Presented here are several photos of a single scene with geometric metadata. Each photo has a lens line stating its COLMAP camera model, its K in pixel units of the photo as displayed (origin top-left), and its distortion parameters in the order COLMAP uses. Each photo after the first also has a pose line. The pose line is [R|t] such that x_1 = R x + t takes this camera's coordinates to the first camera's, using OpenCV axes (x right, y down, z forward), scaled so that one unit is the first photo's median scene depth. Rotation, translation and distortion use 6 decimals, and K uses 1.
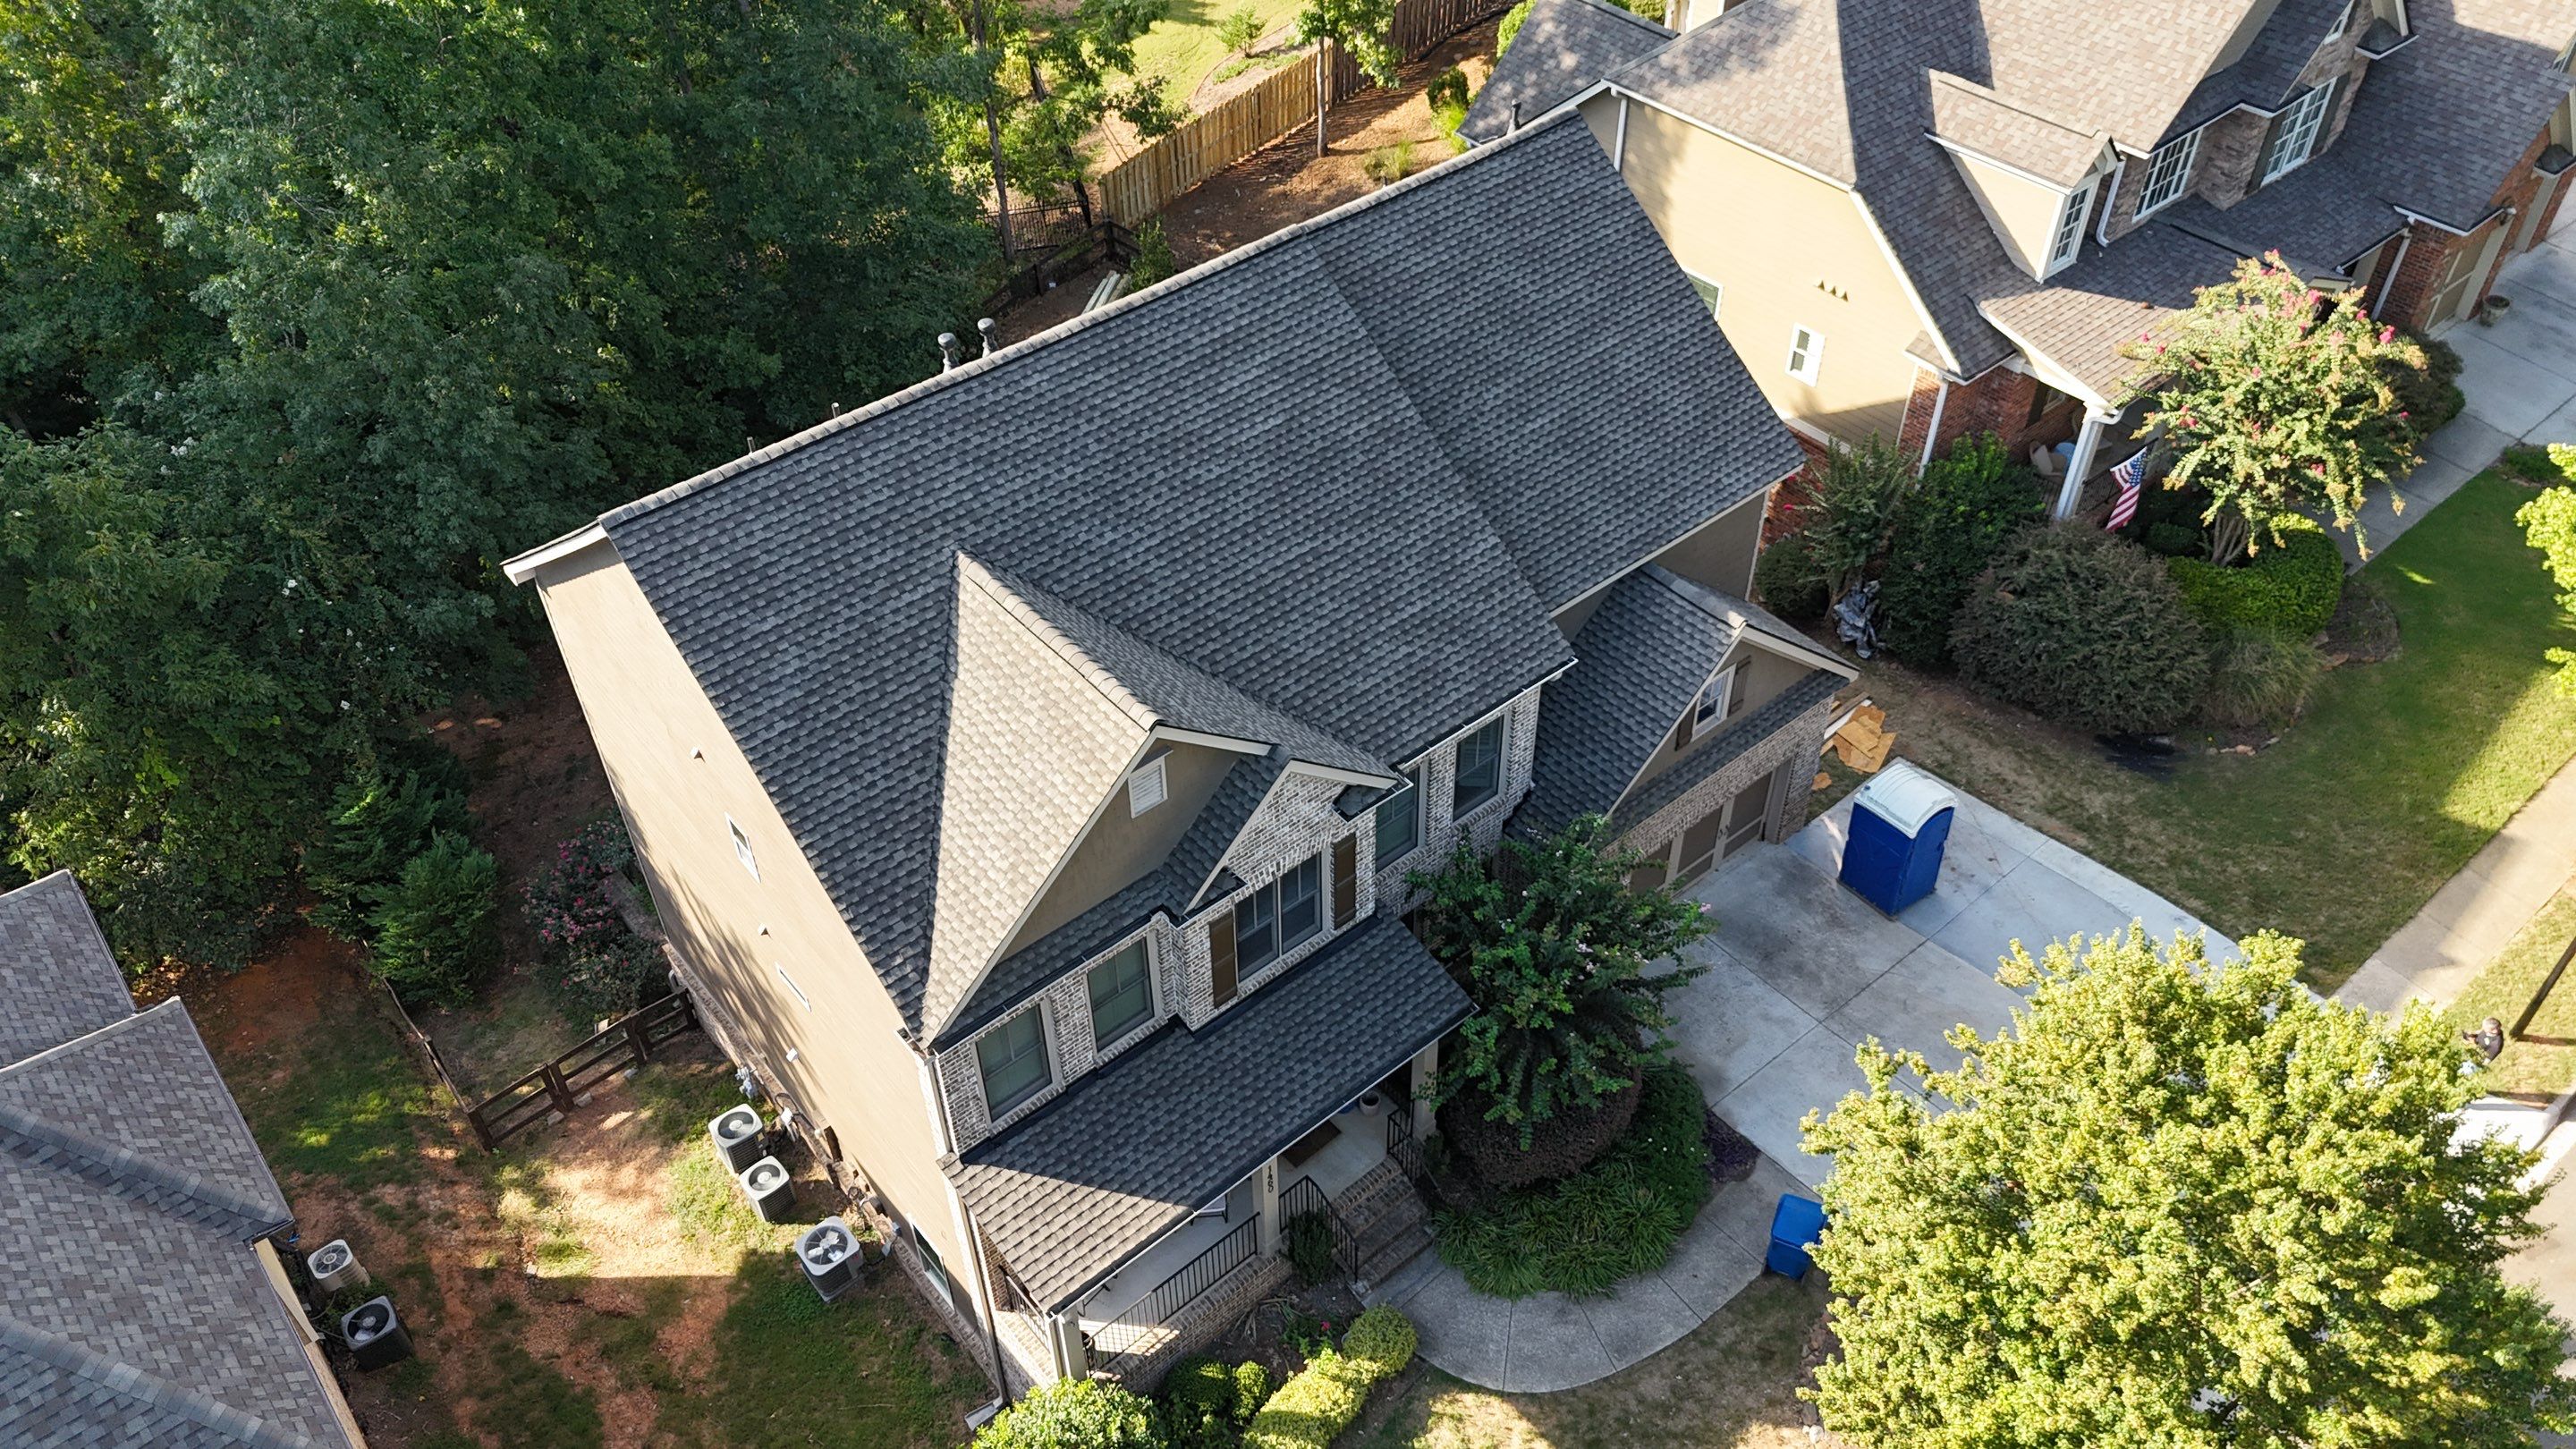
lens RADIAL K [[1871.9, 0, 1288.0], [0, 1871.9, 724.5], [0, 0, 1]] dist [0.071685, -0.079522]
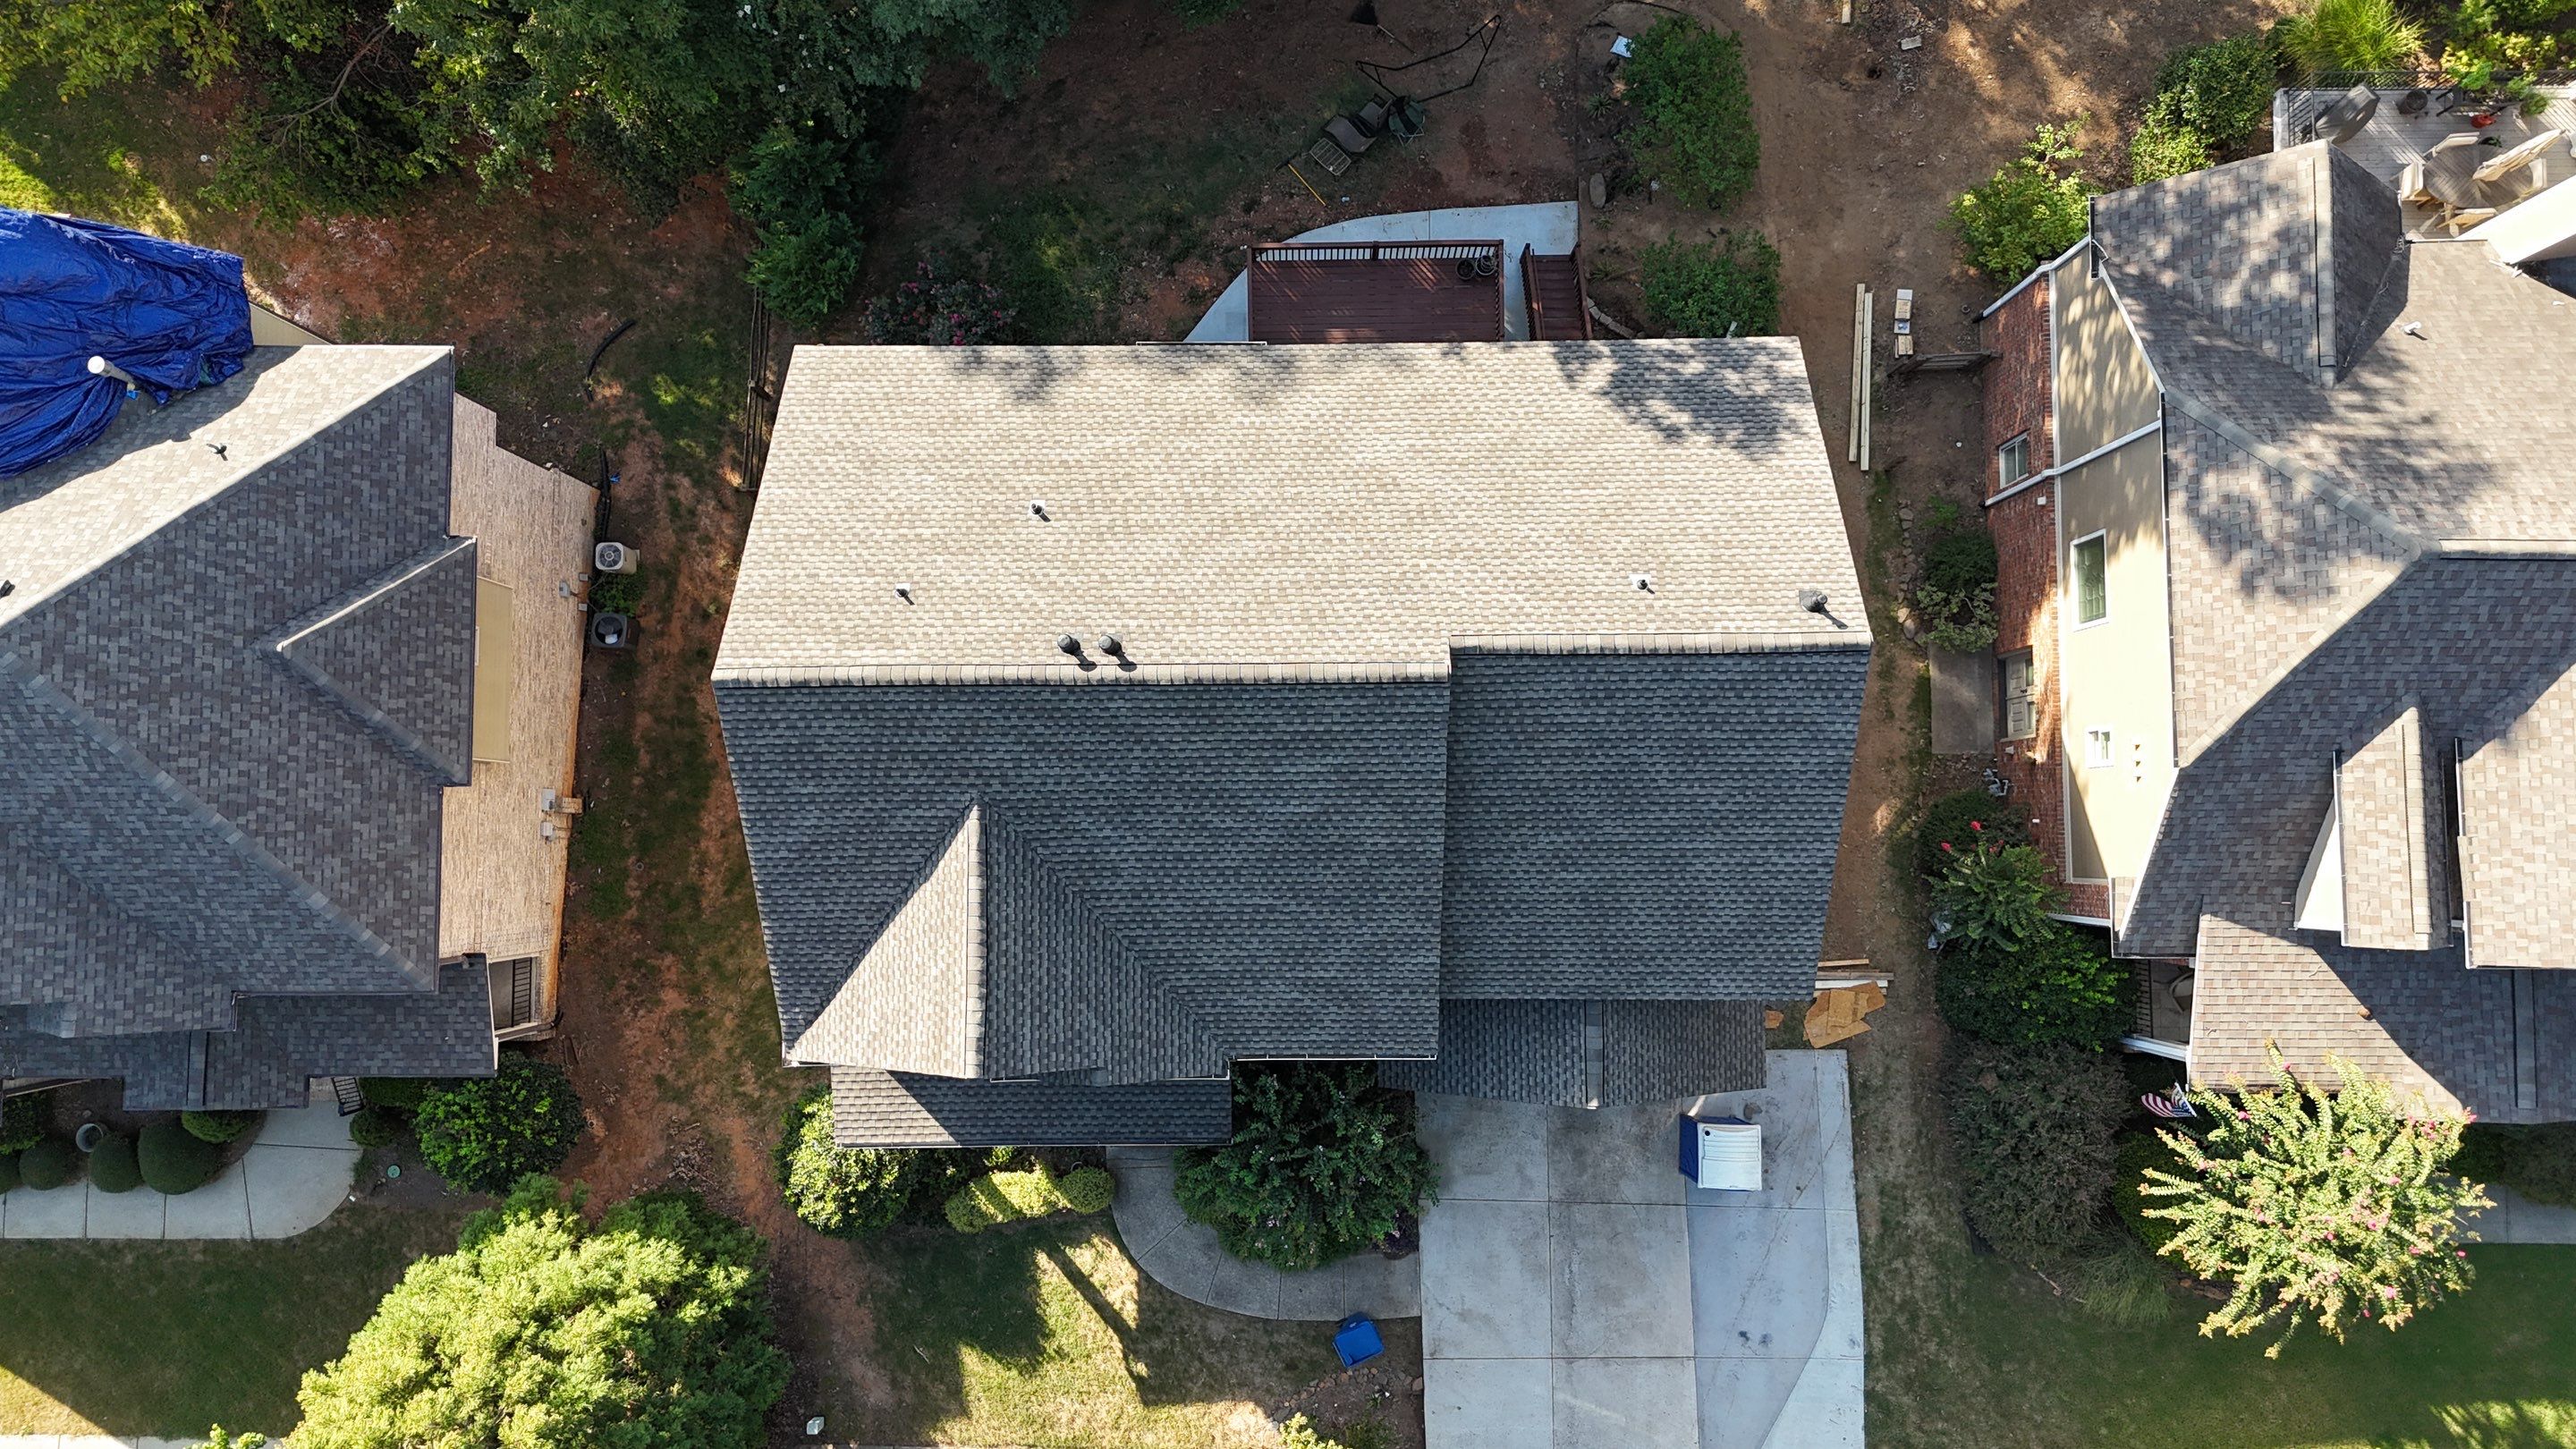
lens RADIAL K [[1871.9, 0, 1288.0], [0, 1871.9, 724.5], [0, 0, 1]] dist [0.071685, -0.079522]
pose [[0.772081, 0.634717, -0.032035, -0.014033], [-0.437116, 0.566956, 0.698205, -1.092782], [0.461325, -0.525068, 0.715180, 0.267092]]
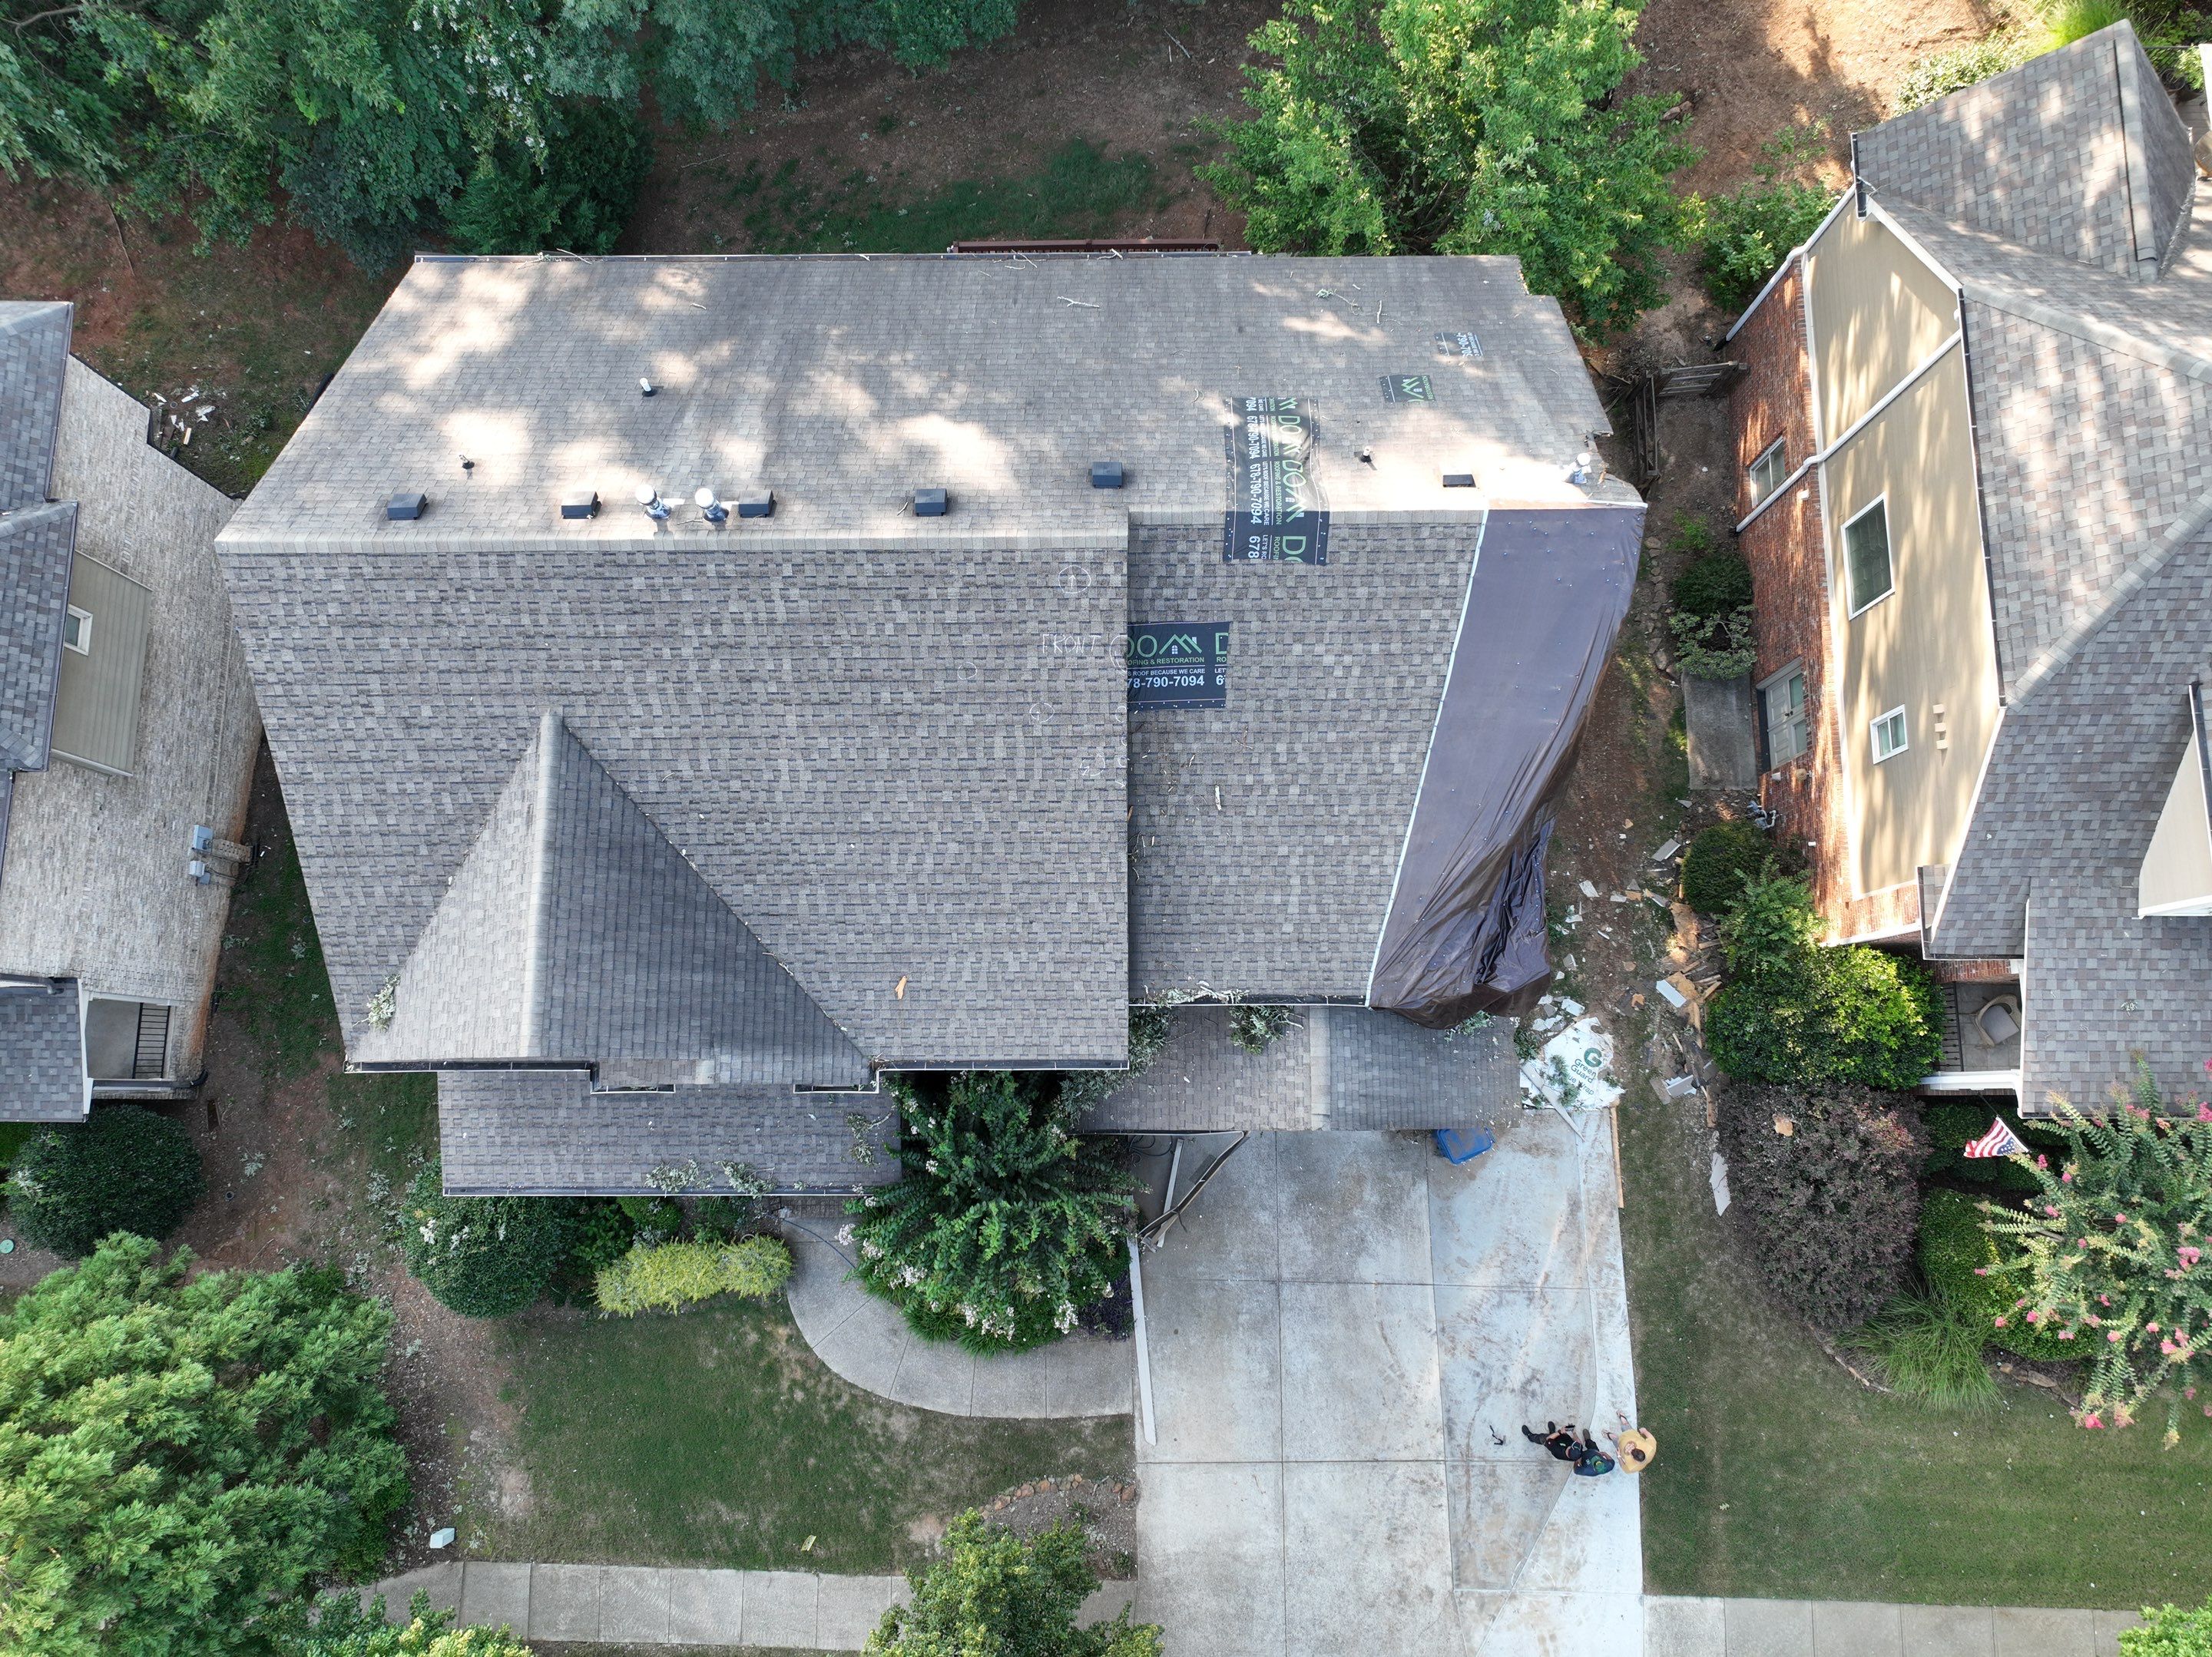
lens RADIAL K [[1542.2, 0, 1106.0], [0, 1542.2, 828.5], [0, 0, 1]] dist [0.008597, 0.002586]
pose [[0.768809, 0.631761, -0.099049, 0.171083], [-0.441165, 0.636115, 0.633033, -0.722350], [0.462932, -0.442985, 0.767762, 0.508666]]
